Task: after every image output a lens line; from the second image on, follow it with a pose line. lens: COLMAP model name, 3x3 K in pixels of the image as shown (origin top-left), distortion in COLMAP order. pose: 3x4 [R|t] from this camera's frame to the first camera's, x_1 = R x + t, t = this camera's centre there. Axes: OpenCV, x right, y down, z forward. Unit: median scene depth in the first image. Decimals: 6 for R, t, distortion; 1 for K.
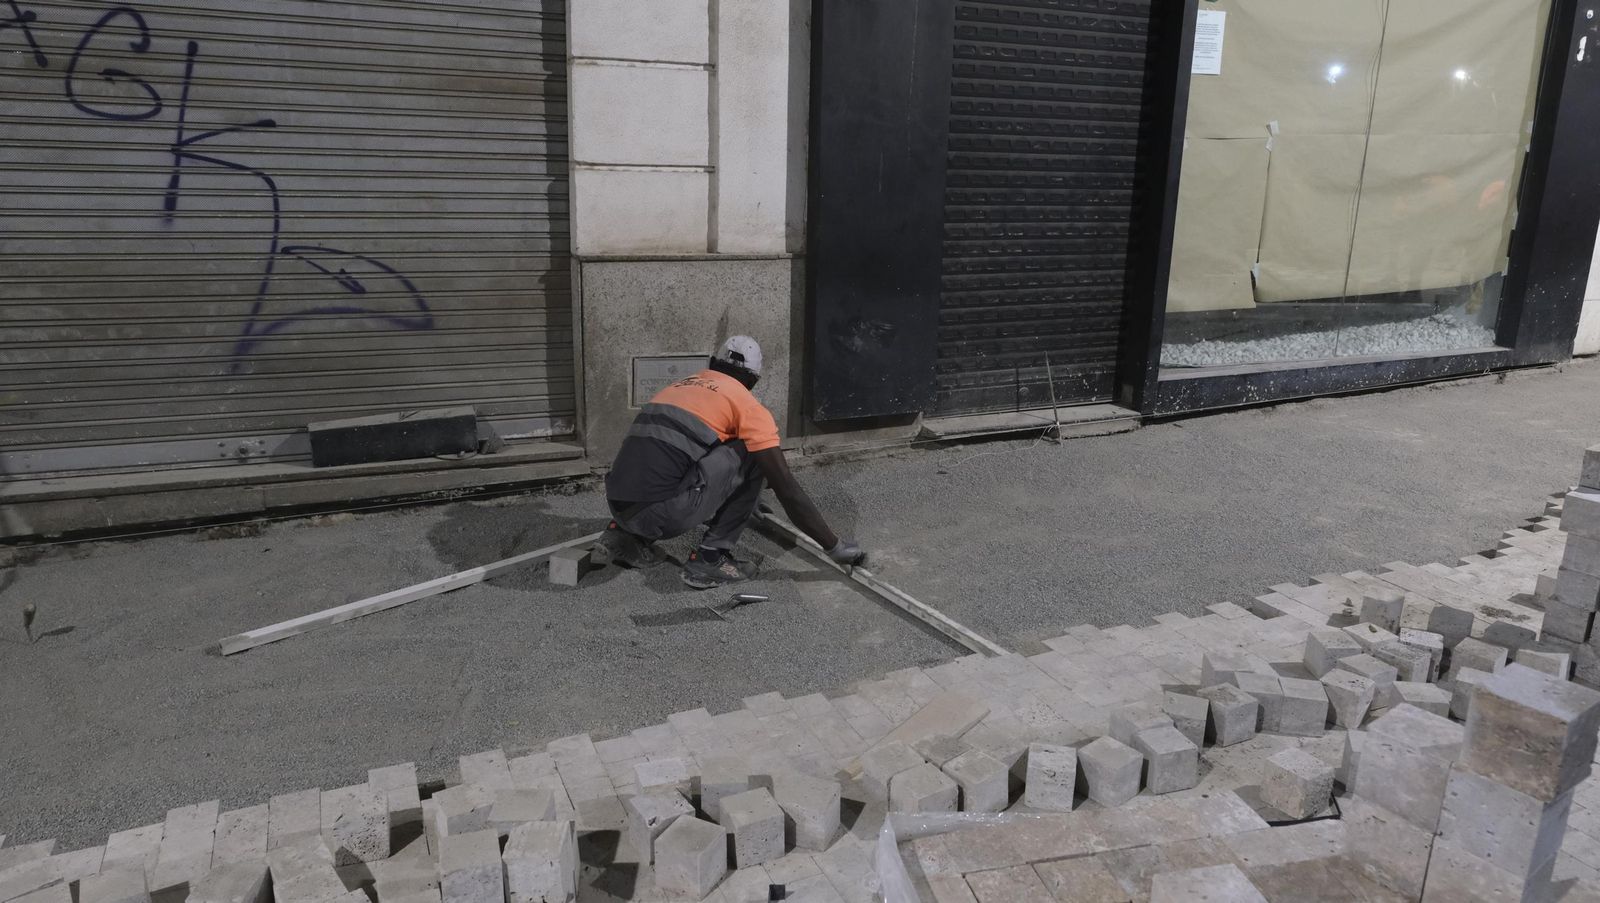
lens RADIAL K [[1080.3, 0, 800.7], [0, 1080.3, 451.7], [0, 0, 1]] dist [-0.034272, 0.017764]
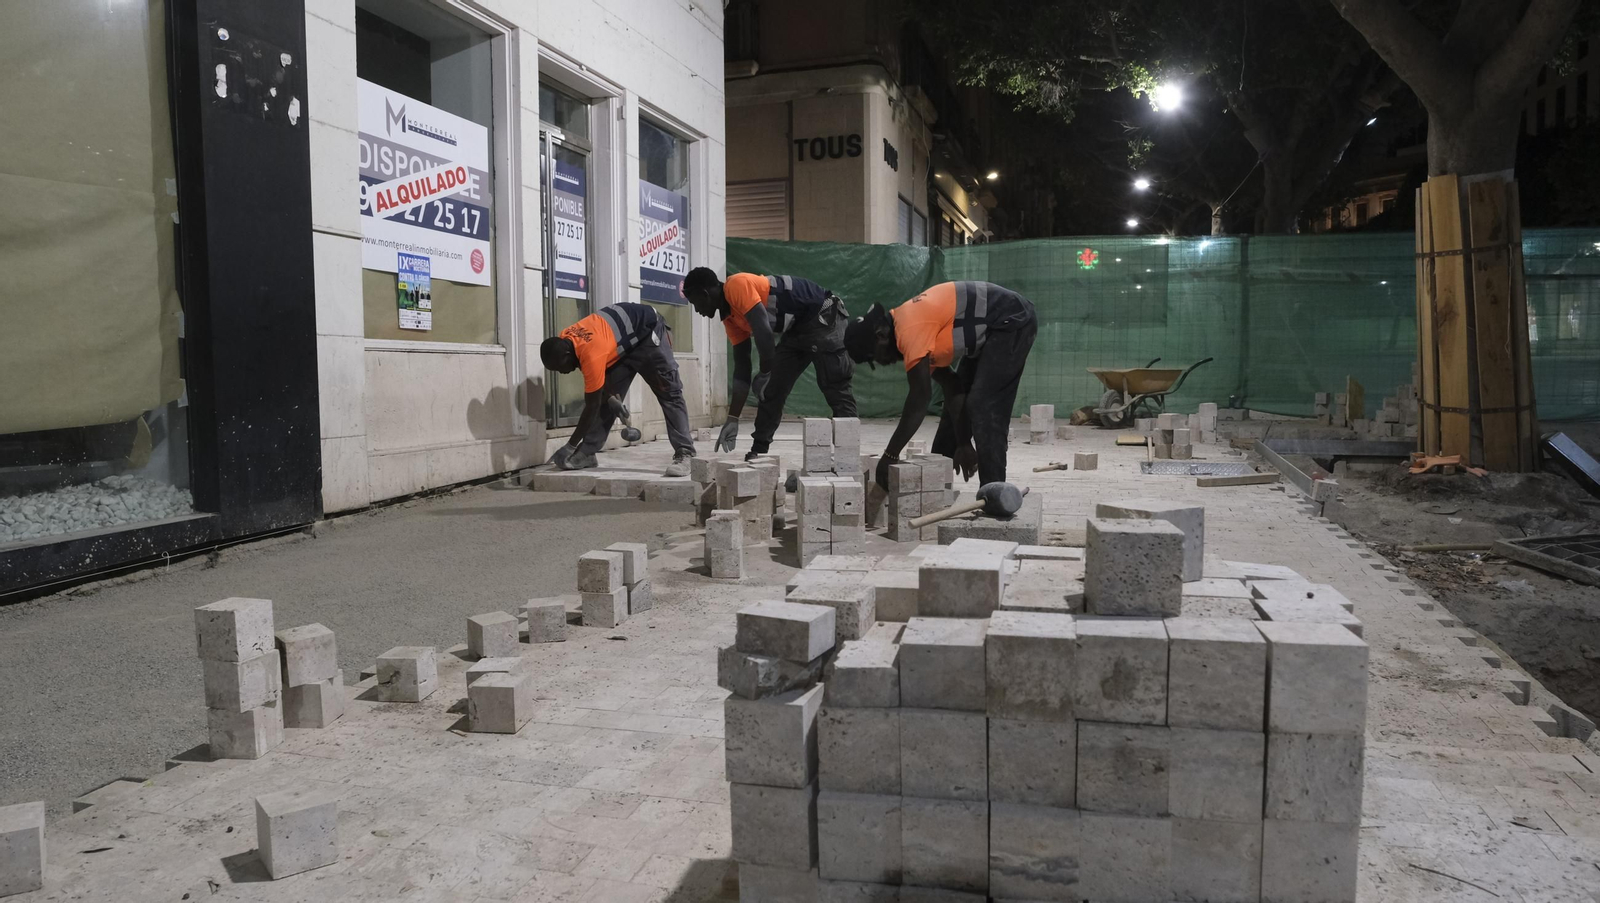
lens RADIAL K [[1091.4, 0, 800.0], [0, 1091.4, 451.5], [0, 0, 1]] dist [-0.034529, 0.021718]
pose [[0.638574, -0.080607, 0.765327, 0.511472], [0.223307, 0.971118, -0.084042, 0.003893], [-0.736449, 0.224570, 0.638132, 0.394654]]
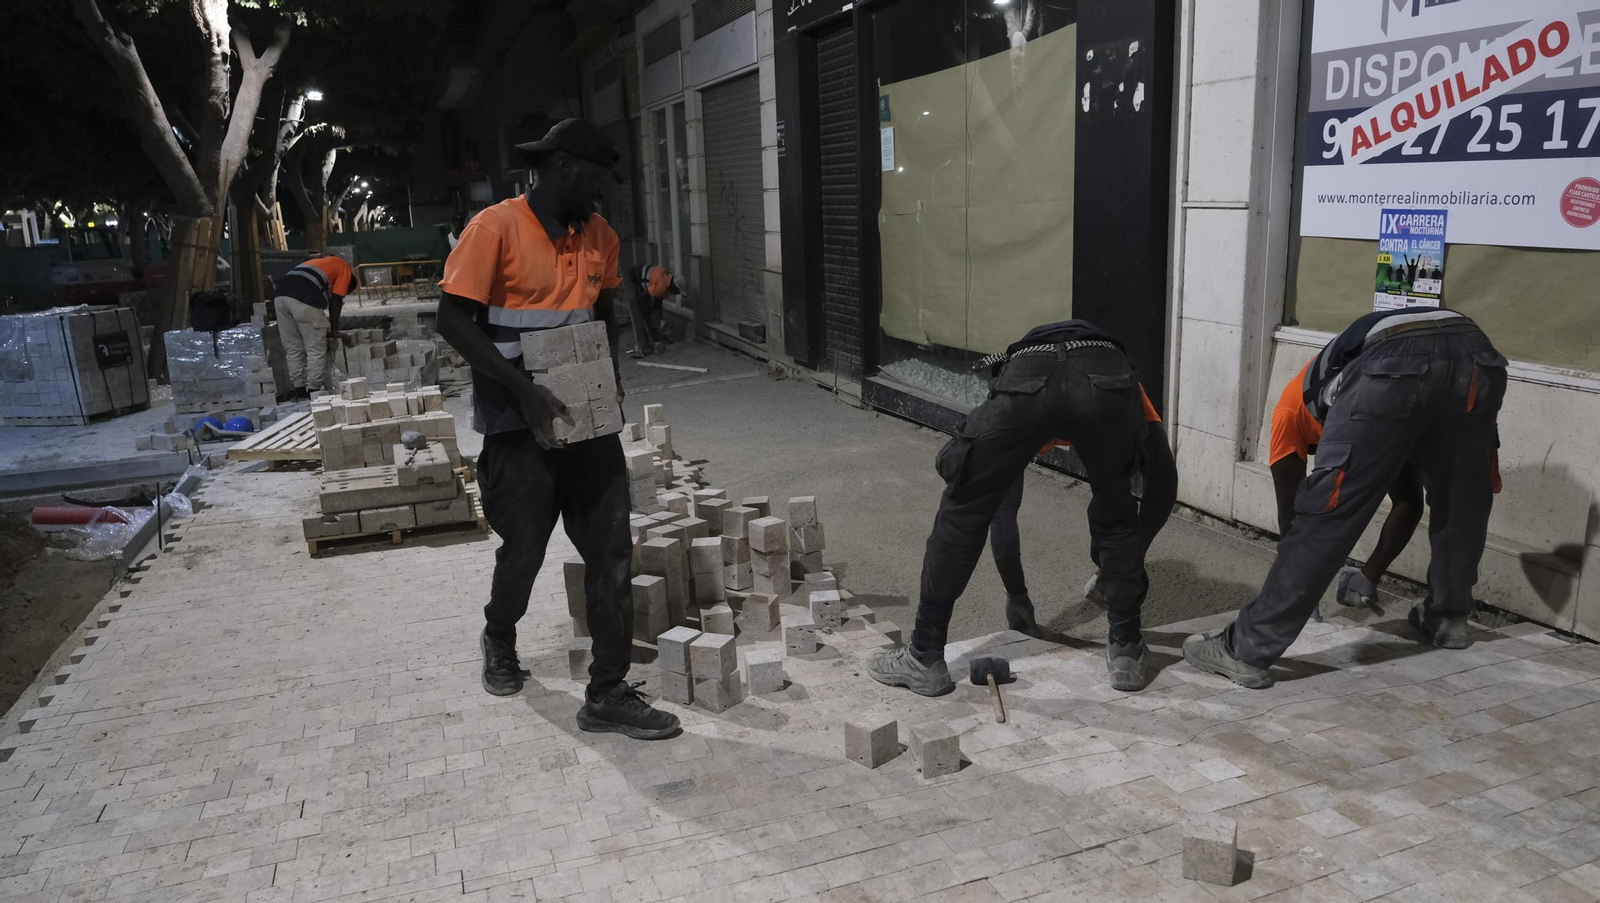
lens RADIAL K [[1134.1, 0, 821.7], [0, 1134.1, 450.3], [0, 0, 1]] dist [-0.009477, 0.003537]
pose [[-0.067196, 0.206932, -0.976045, 2.051121], [-0.231661, 0.948286, 0.216996, -0.323790], [0.970473, 0.240693, -0.015782, 1.084623]]
